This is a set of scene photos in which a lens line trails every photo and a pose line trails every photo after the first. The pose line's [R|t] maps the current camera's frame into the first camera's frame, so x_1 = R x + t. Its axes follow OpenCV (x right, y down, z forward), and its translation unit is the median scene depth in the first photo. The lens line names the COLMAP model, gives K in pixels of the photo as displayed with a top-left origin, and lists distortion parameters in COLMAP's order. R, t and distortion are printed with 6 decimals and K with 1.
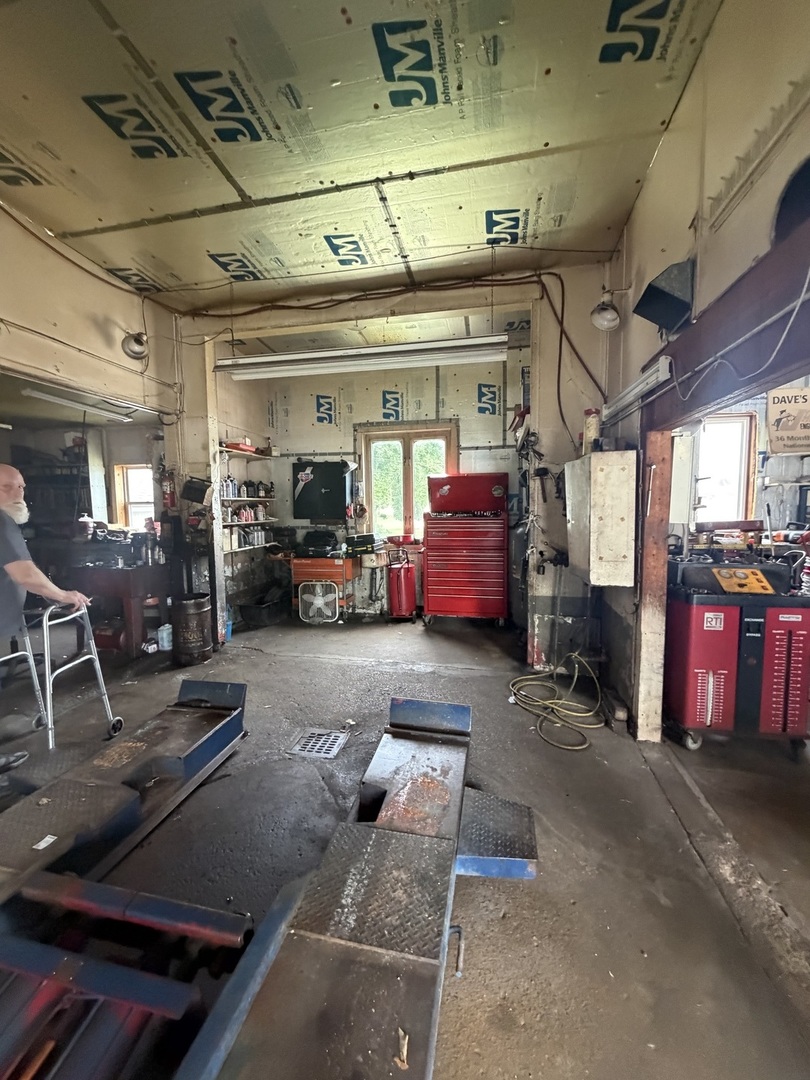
lens RADIAL K [[429.1, 0, 399.1], [0, 429.1, 540.7], [0, 0, 1]] dist [-0.003720, 0.001892]
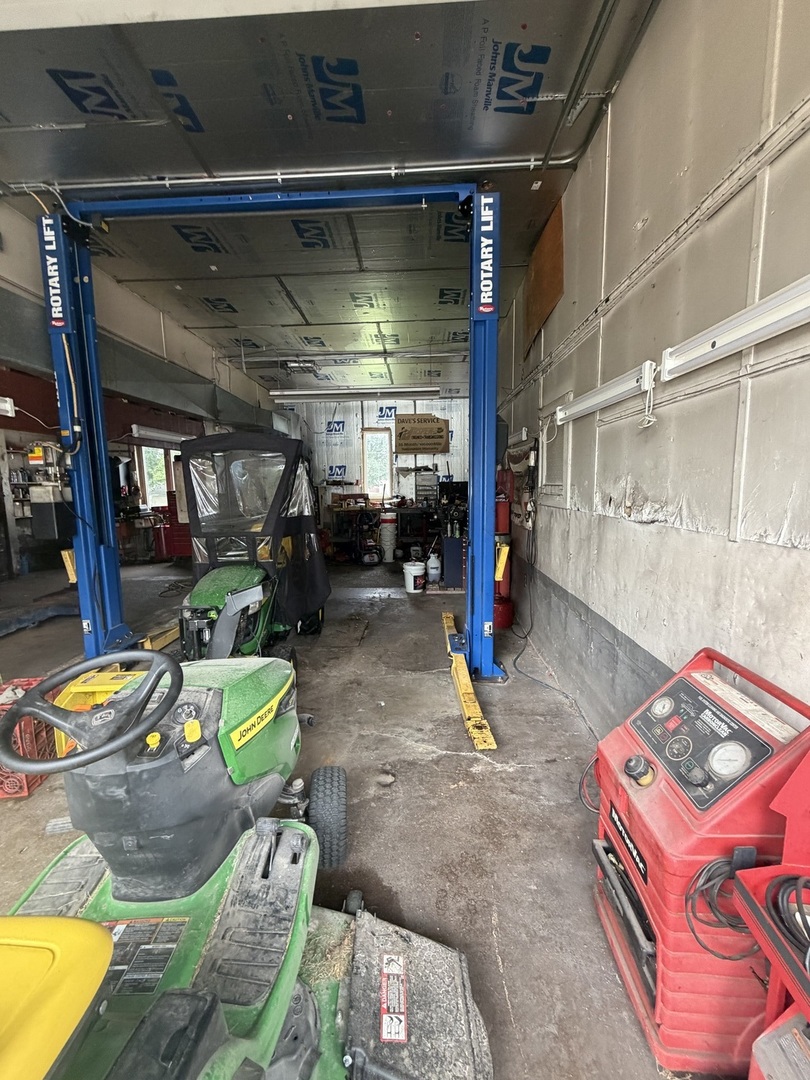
lens RADIAL K [[429.1, 0, 401.7], [0, 429.1, 539.7], [0, 0, 1]] dist [-0.003720, 0.001892]
pose [[0.985091, -0.027516, 0.169817, 0.731066], [0.020240, 0.998808, 0.044428, 0.070419], [-0.170837, -0.040328, 0.984474, -0.804013]]
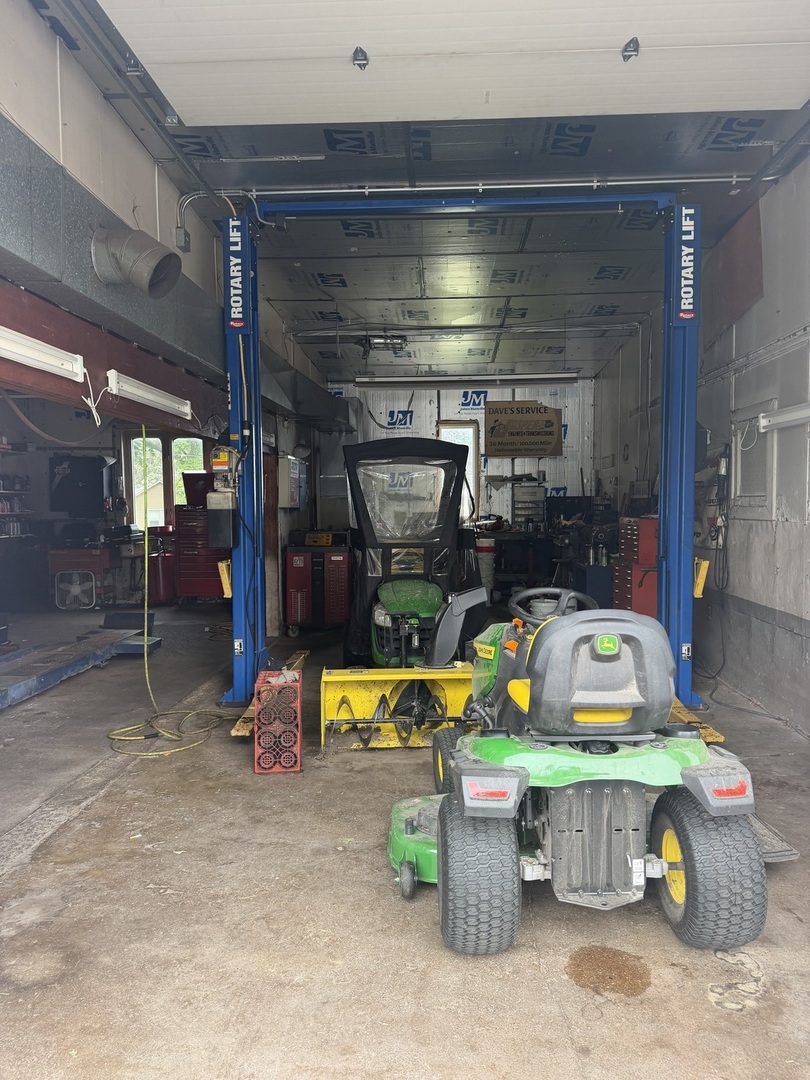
lens RADIAL K [[761.5, 0, 402.5], [0, 761.5, 548.7], [0, 0, 1]] dist [0.068547, -0.086830]
pose [[0.985296, -0.006731, 0.170724, 0.348157], [0.011468, 0.999576, -0.026778, 0.126227], [-0.170472, 0.028342, 0.984955, -1.234186]]
